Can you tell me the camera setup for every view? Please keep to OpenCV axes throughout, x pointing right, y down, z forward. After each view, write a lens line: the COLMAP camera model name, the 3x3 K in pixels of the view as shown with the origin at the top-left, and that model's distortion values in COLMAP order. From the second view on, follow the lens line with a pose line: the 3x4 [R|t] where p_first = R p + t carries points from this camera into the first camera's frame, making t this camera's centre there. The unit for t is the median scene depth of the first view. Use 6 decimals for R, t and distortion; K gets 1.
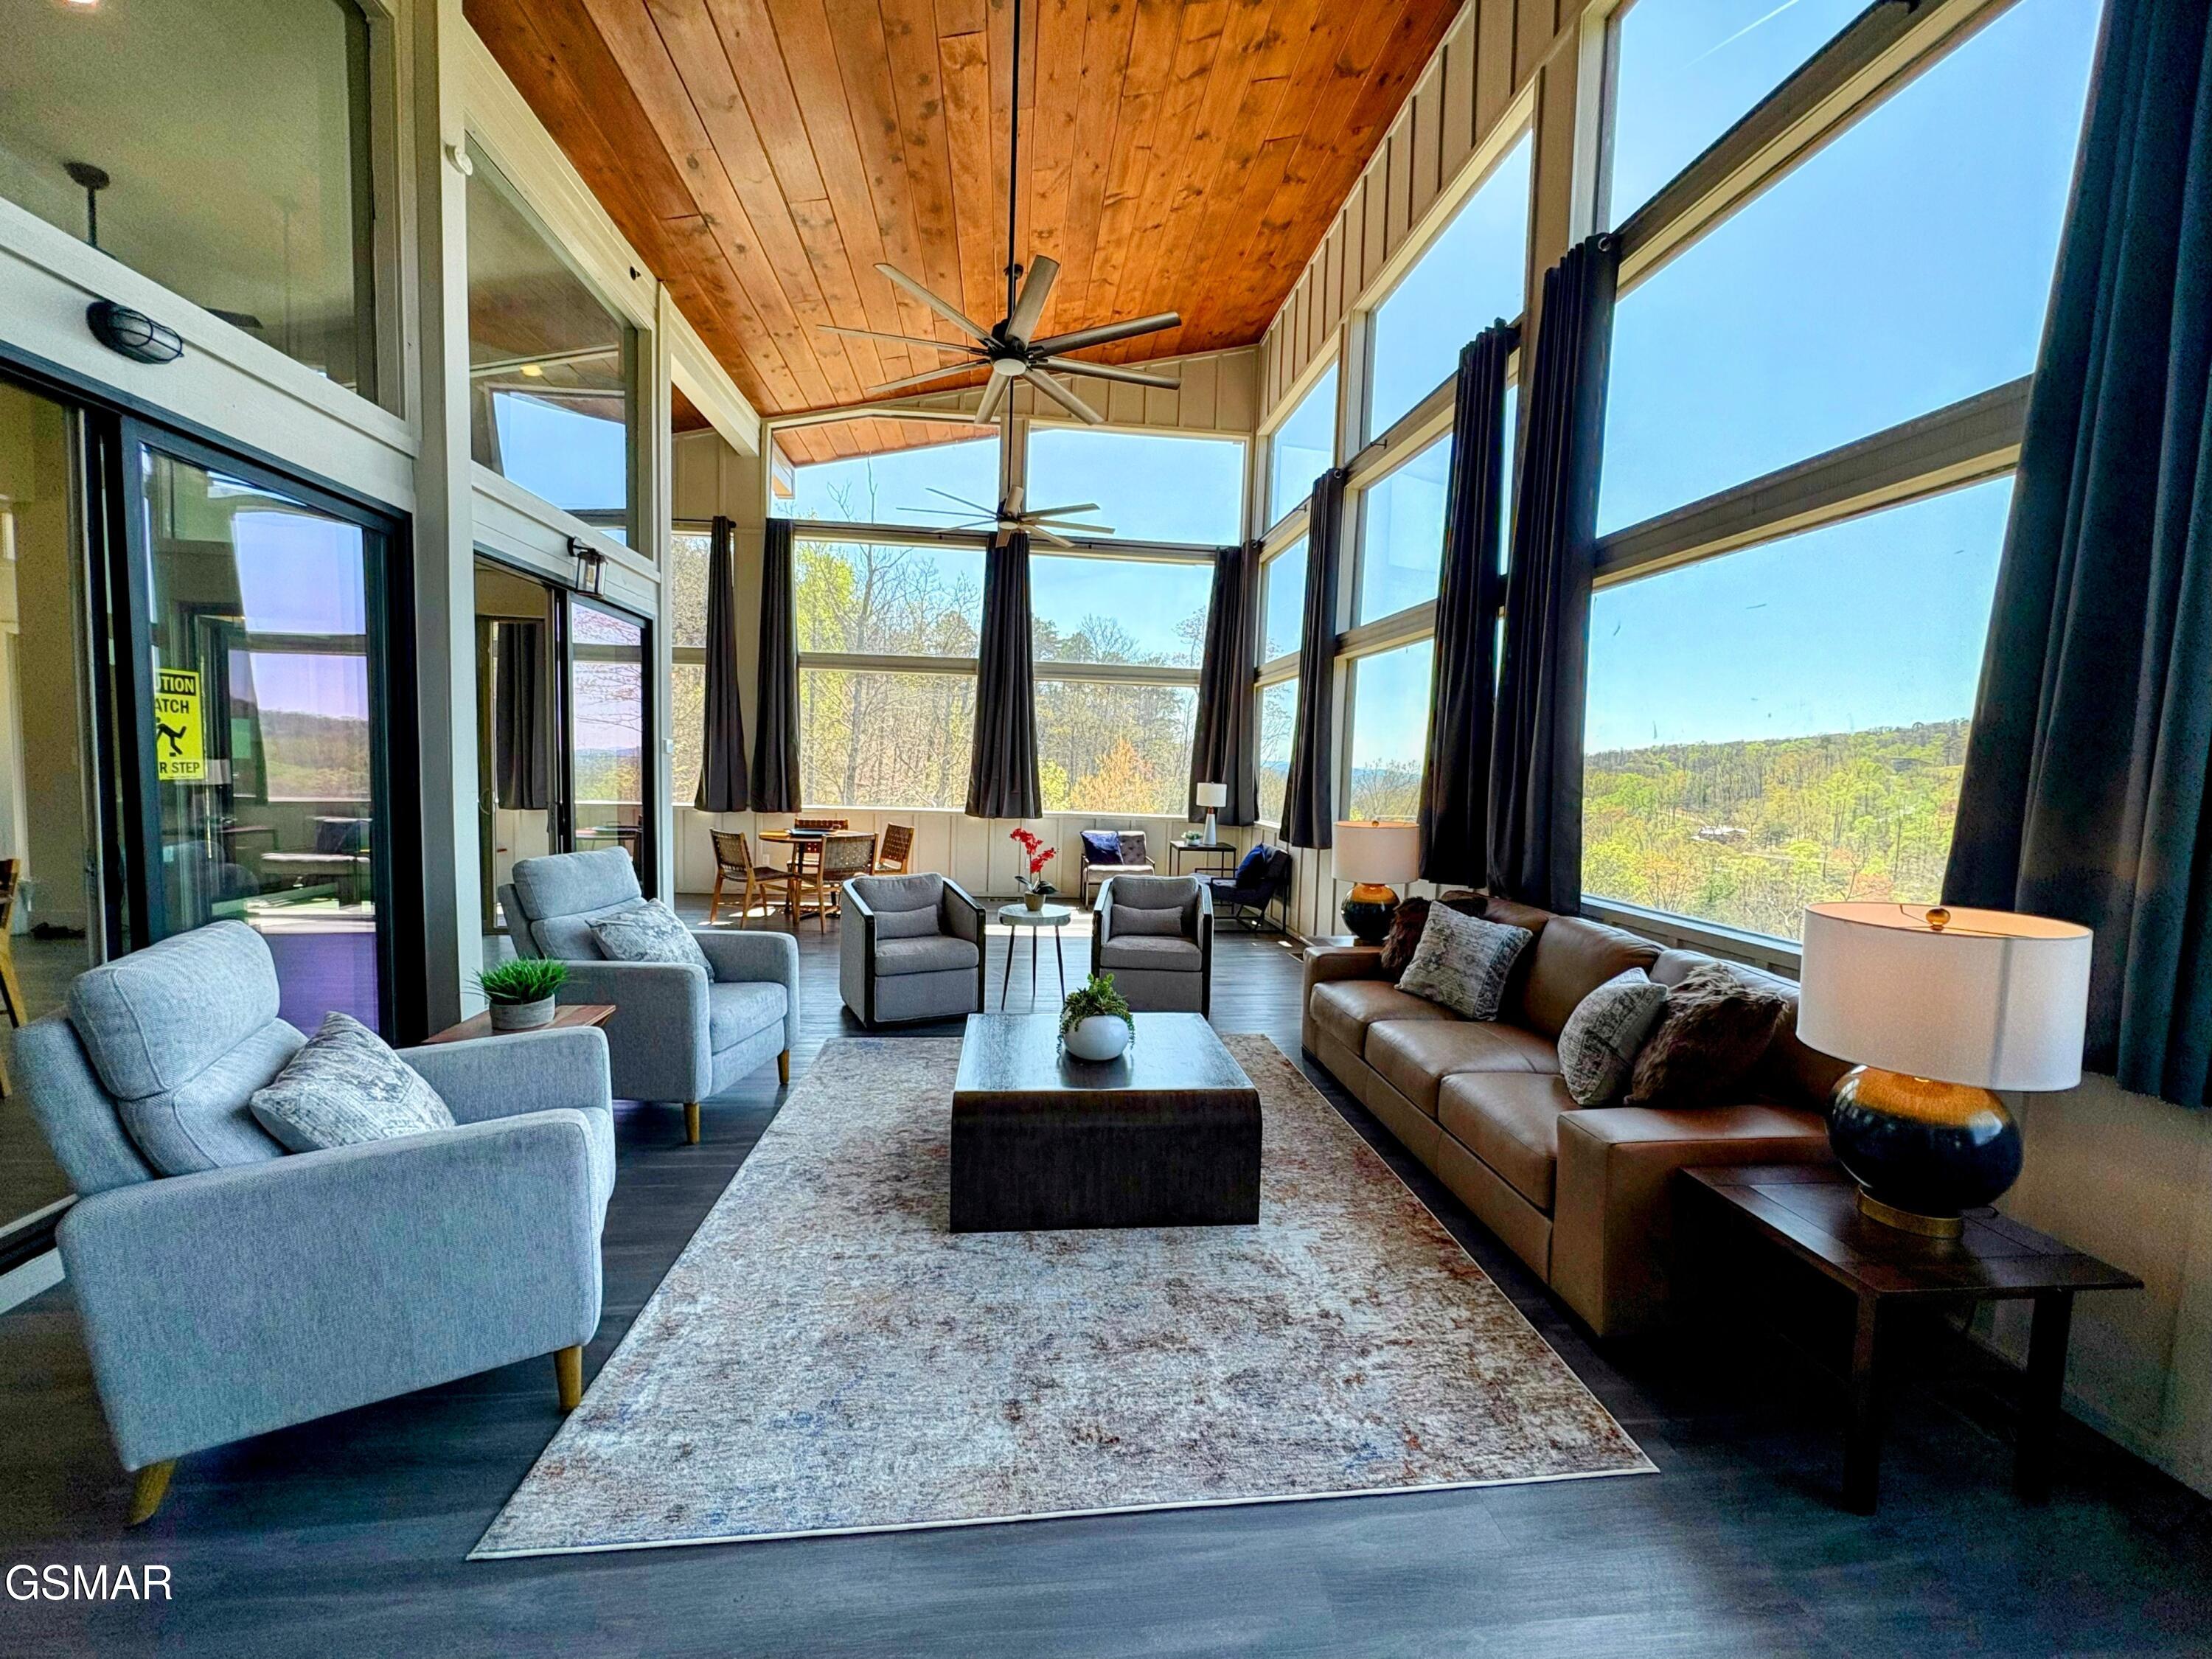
lens RADIAL K [[882.1, 0, 1102.7], [0, 882.1, 830.8], [0, 0, 1]] dist [0.000967, 0.000357]
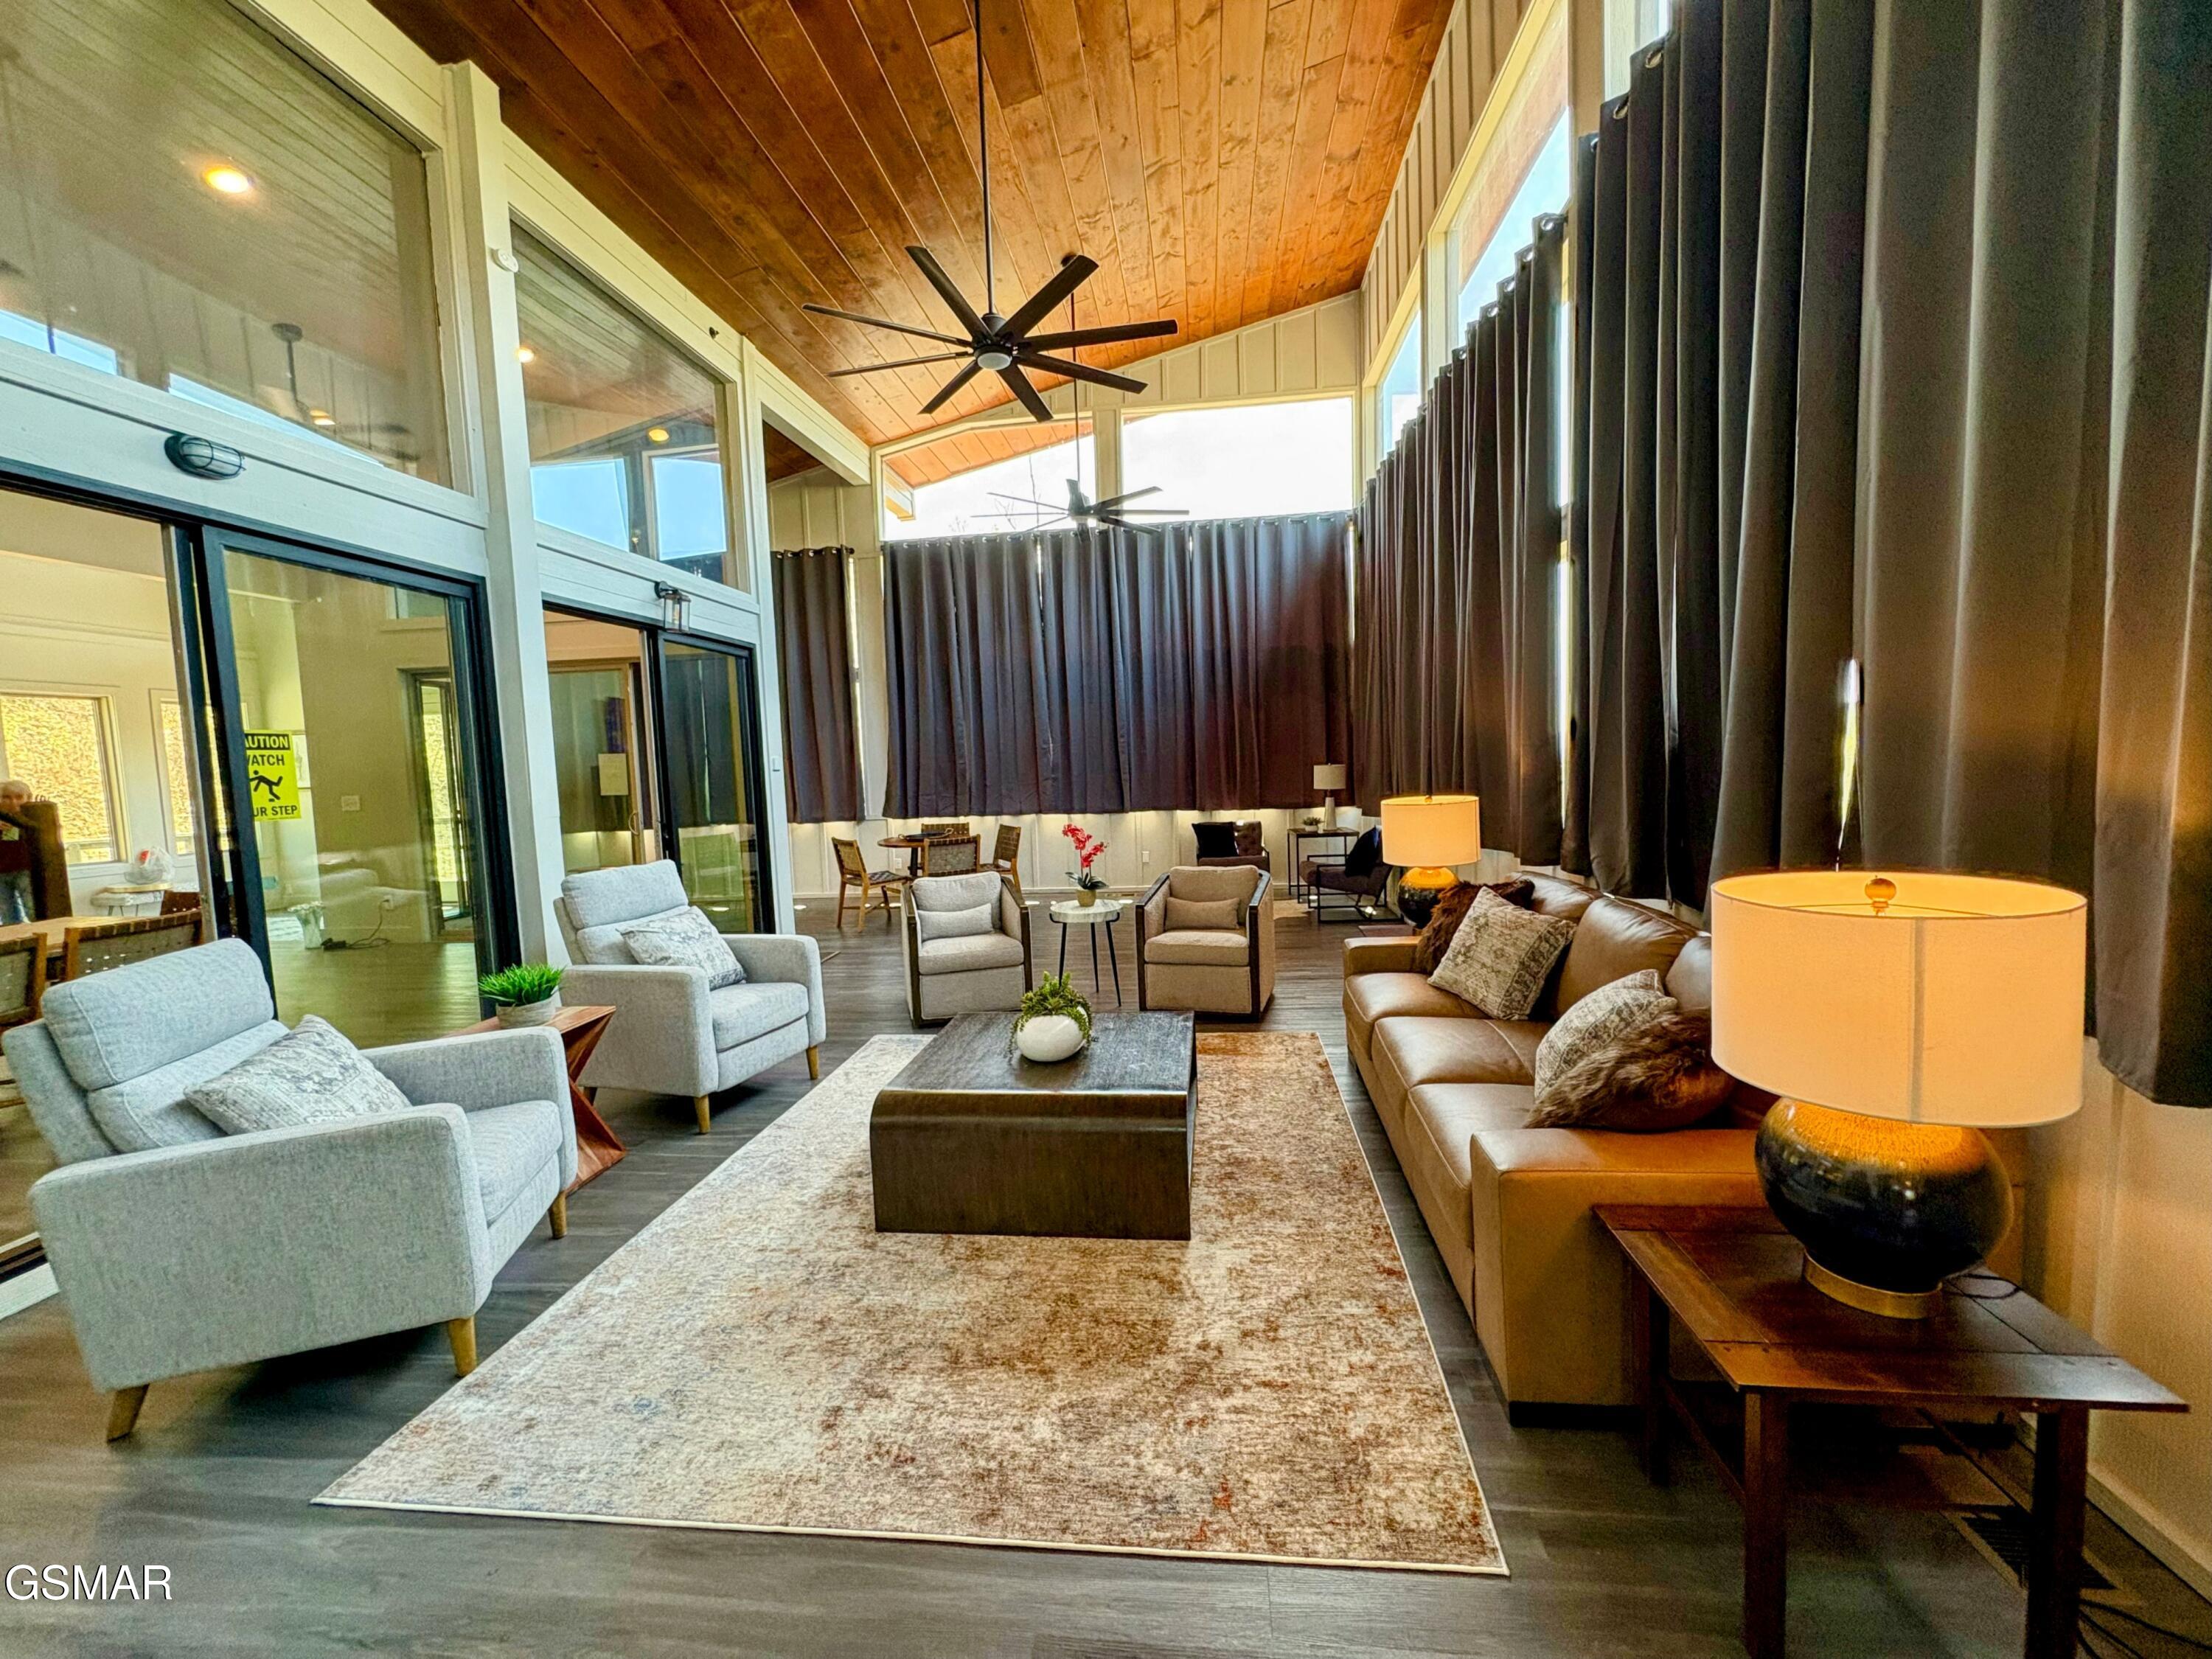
lens RADIAL K [[882.4, 0, 1103.9], [0, 882.4, 831.4], [0, 0, 1]] dist [-0.000029, 0.000292]
pose [[0.972330, -0.048314, -0.228560, 0.321517], [0.050196, 0.998736, 0.002424, 0.009948], [0.228154, -0.013830, 0.973527, 0.082781]]
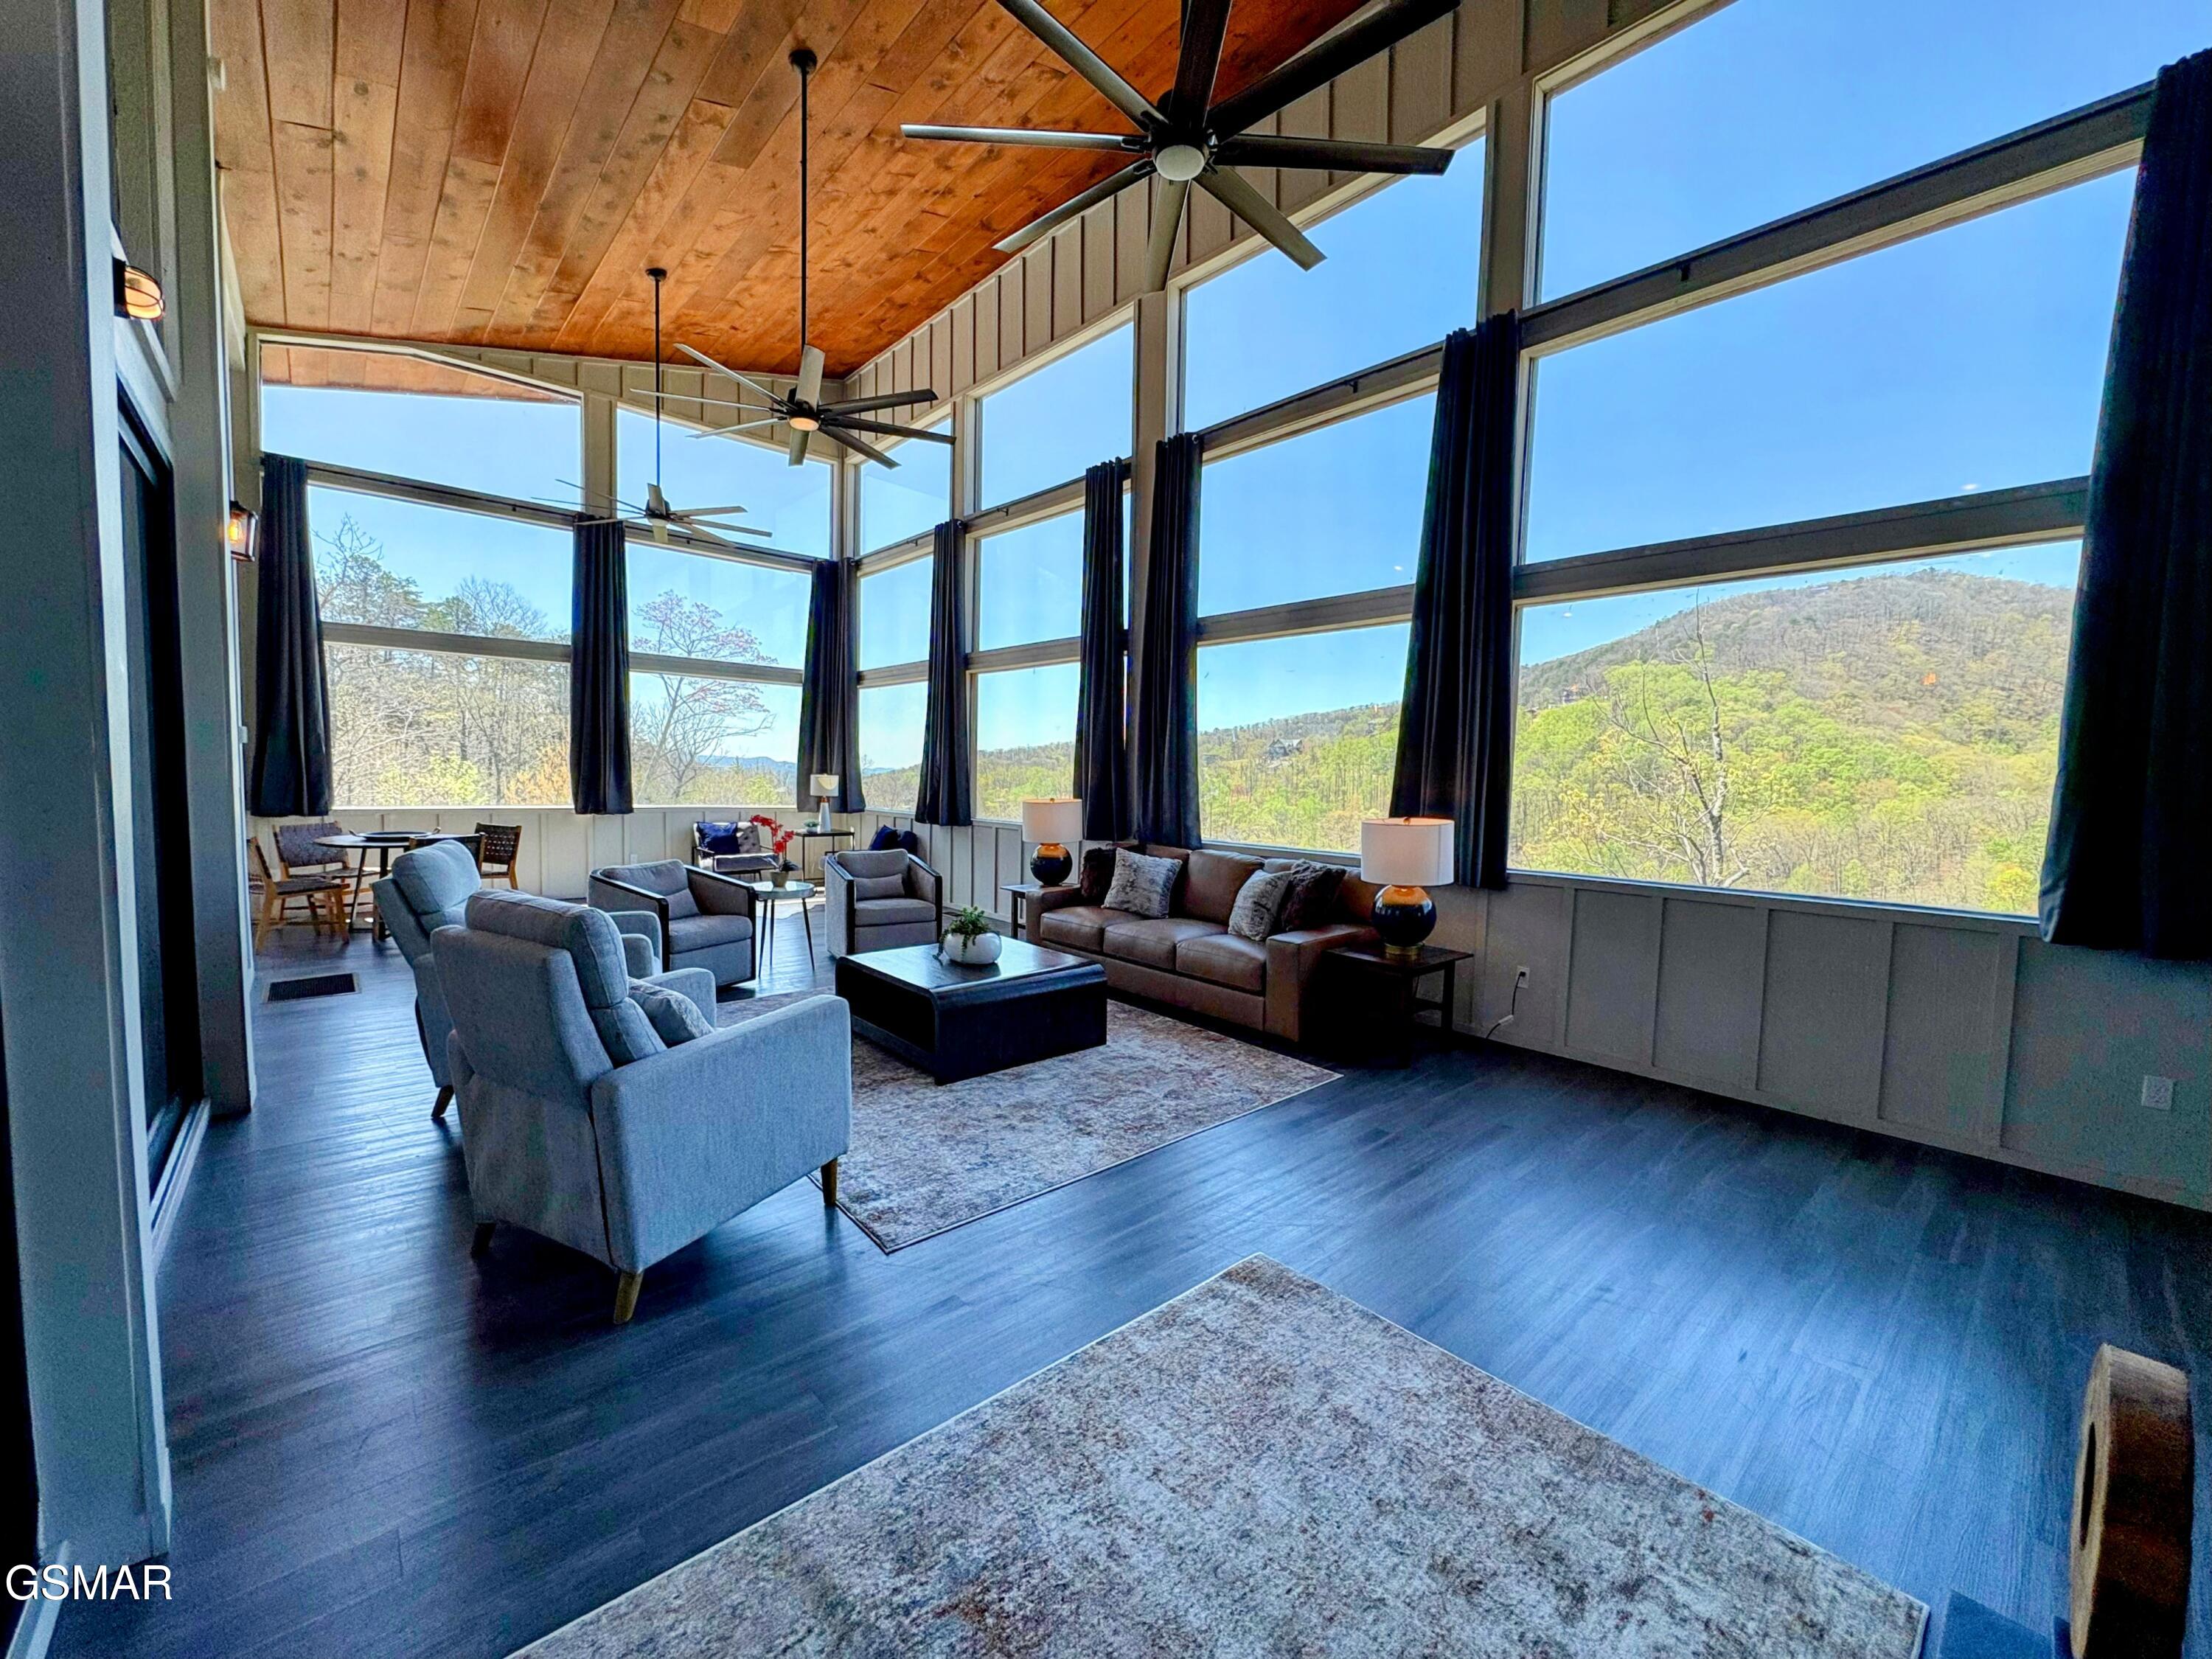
lens RADIAL K [[882.4, 0, 1103.9], [0, 882.4, 831.4], [0, 0, 1]] dist [-0.000029, 0.000292]
pose [[0.814534, -0.047985, 0.578128, -0.734015], [0.044075, 0.998812, 0.020804, 0.027681], [-0.578439, 0.008535, 0.815681, -0.305562]]
